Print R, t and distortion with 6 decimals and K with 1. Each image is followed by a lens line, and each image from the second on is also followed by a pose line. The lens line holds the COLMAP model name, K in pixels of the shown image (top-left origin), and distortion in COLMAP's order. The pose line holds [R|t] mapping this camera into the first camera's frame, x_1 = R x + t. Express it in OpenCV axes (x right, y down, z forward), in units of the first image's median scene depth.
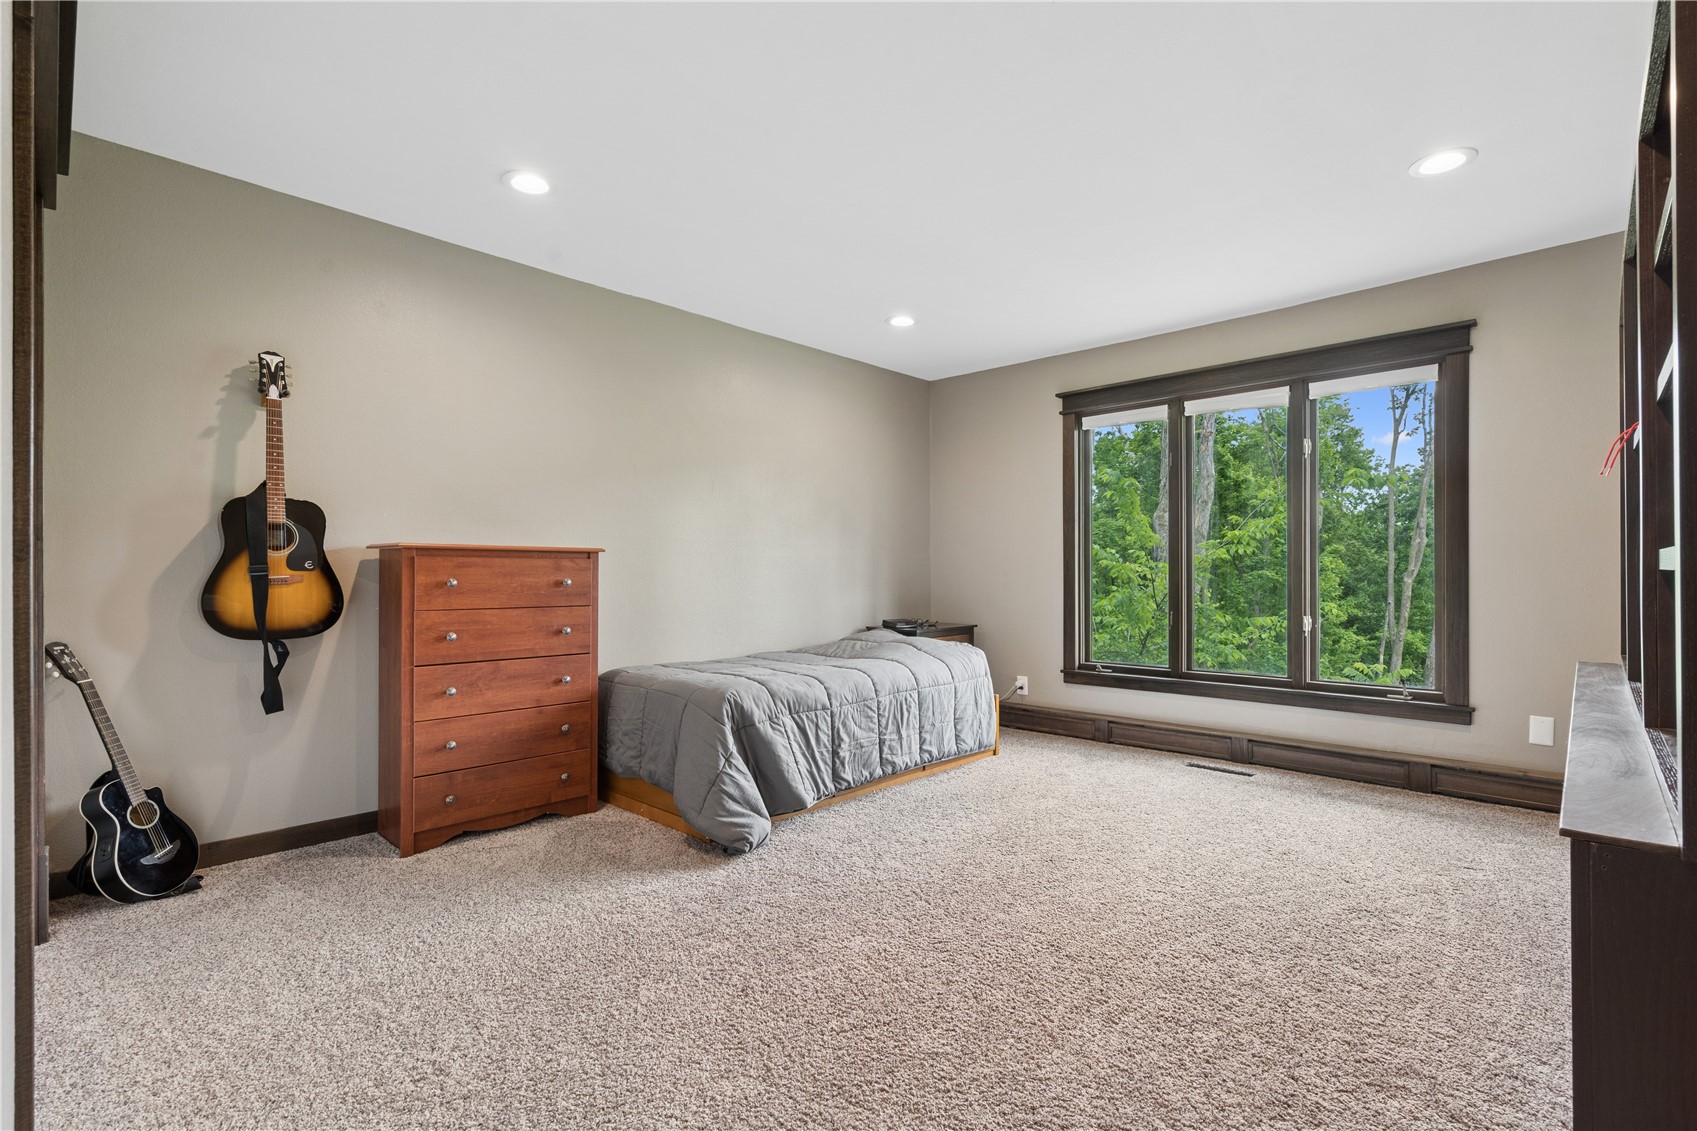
lens RADIAL K [[776.0, 0, 843.9], [0, 776.0, 564.1], [0, 0, 1]] dist [-0.000077, 0.000021]
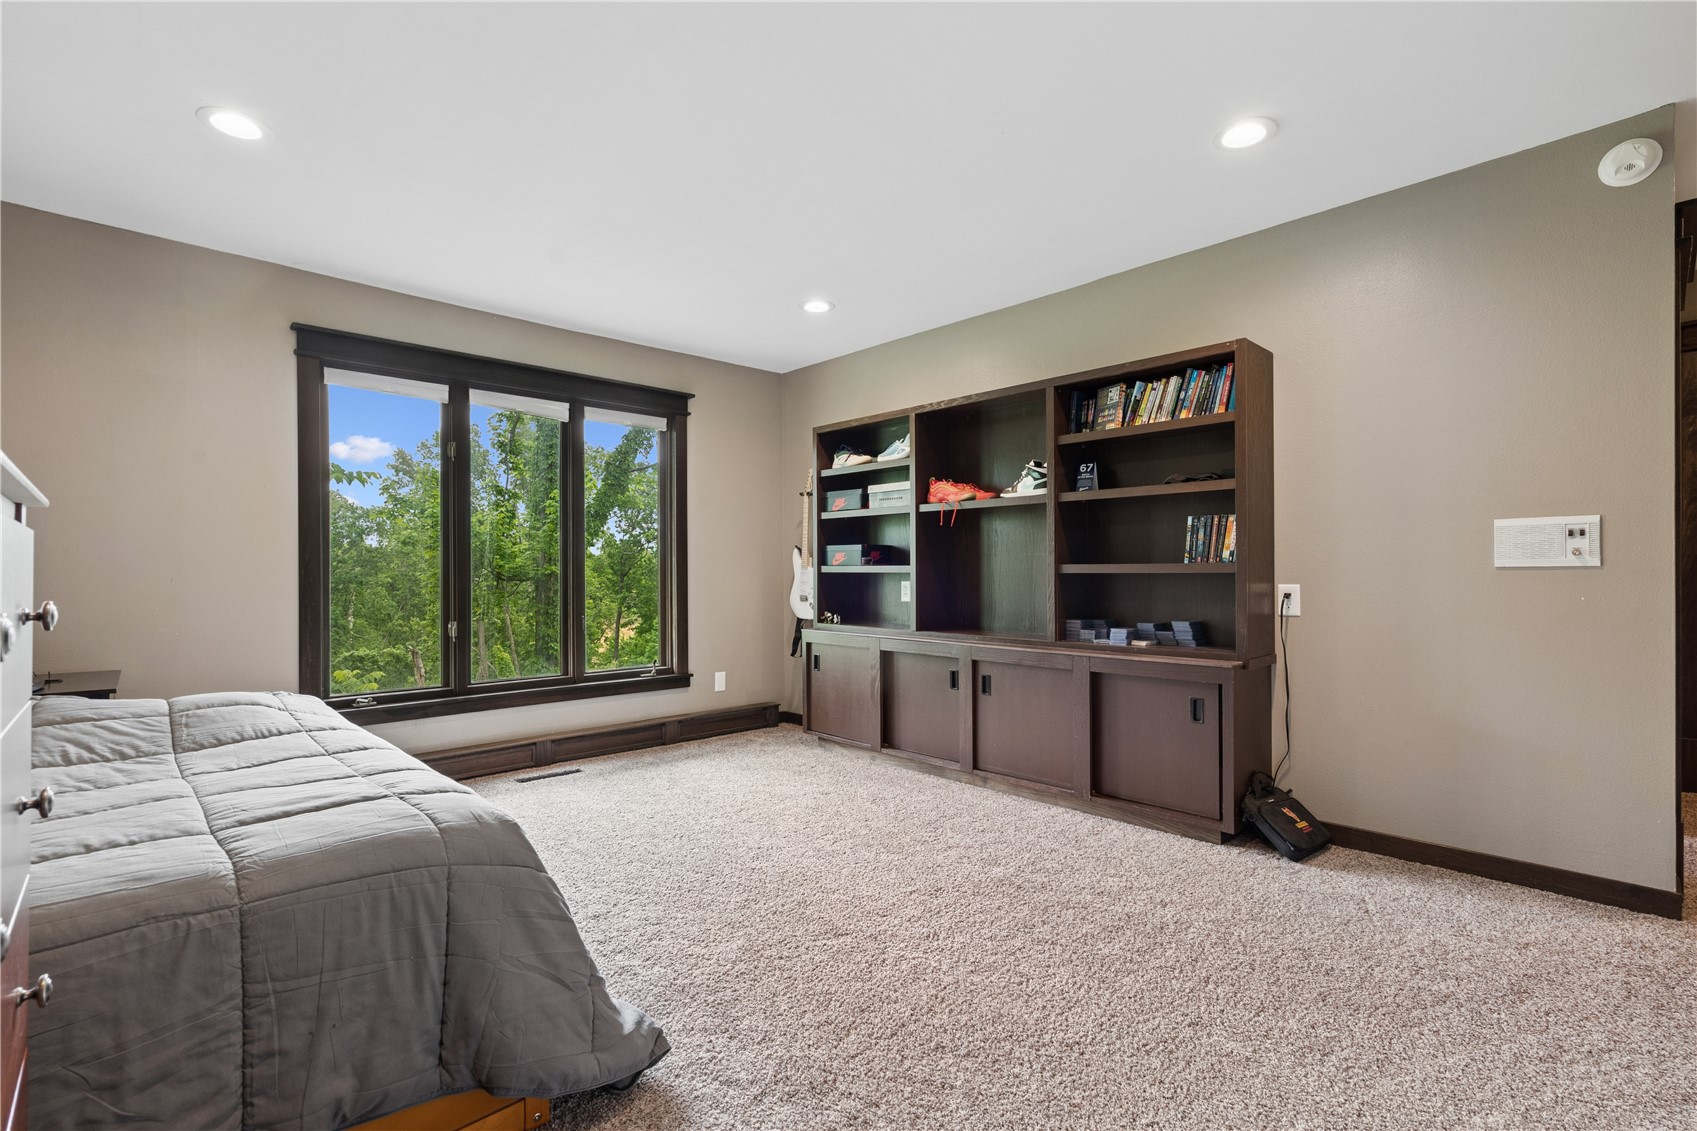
lens RADIAL K [[776.0, 0, 835.2], [0, 776.0, 571.6], [0, 0, 1]] dist [-0.000077, 0.000021]
pose [[0.067608, 0.009806, 0.997664, -0.526007], [0.001089, 0.999950, -0.009902, 0.016322], [-0.997711, 0.001756, 0.067594, 0.622147]]
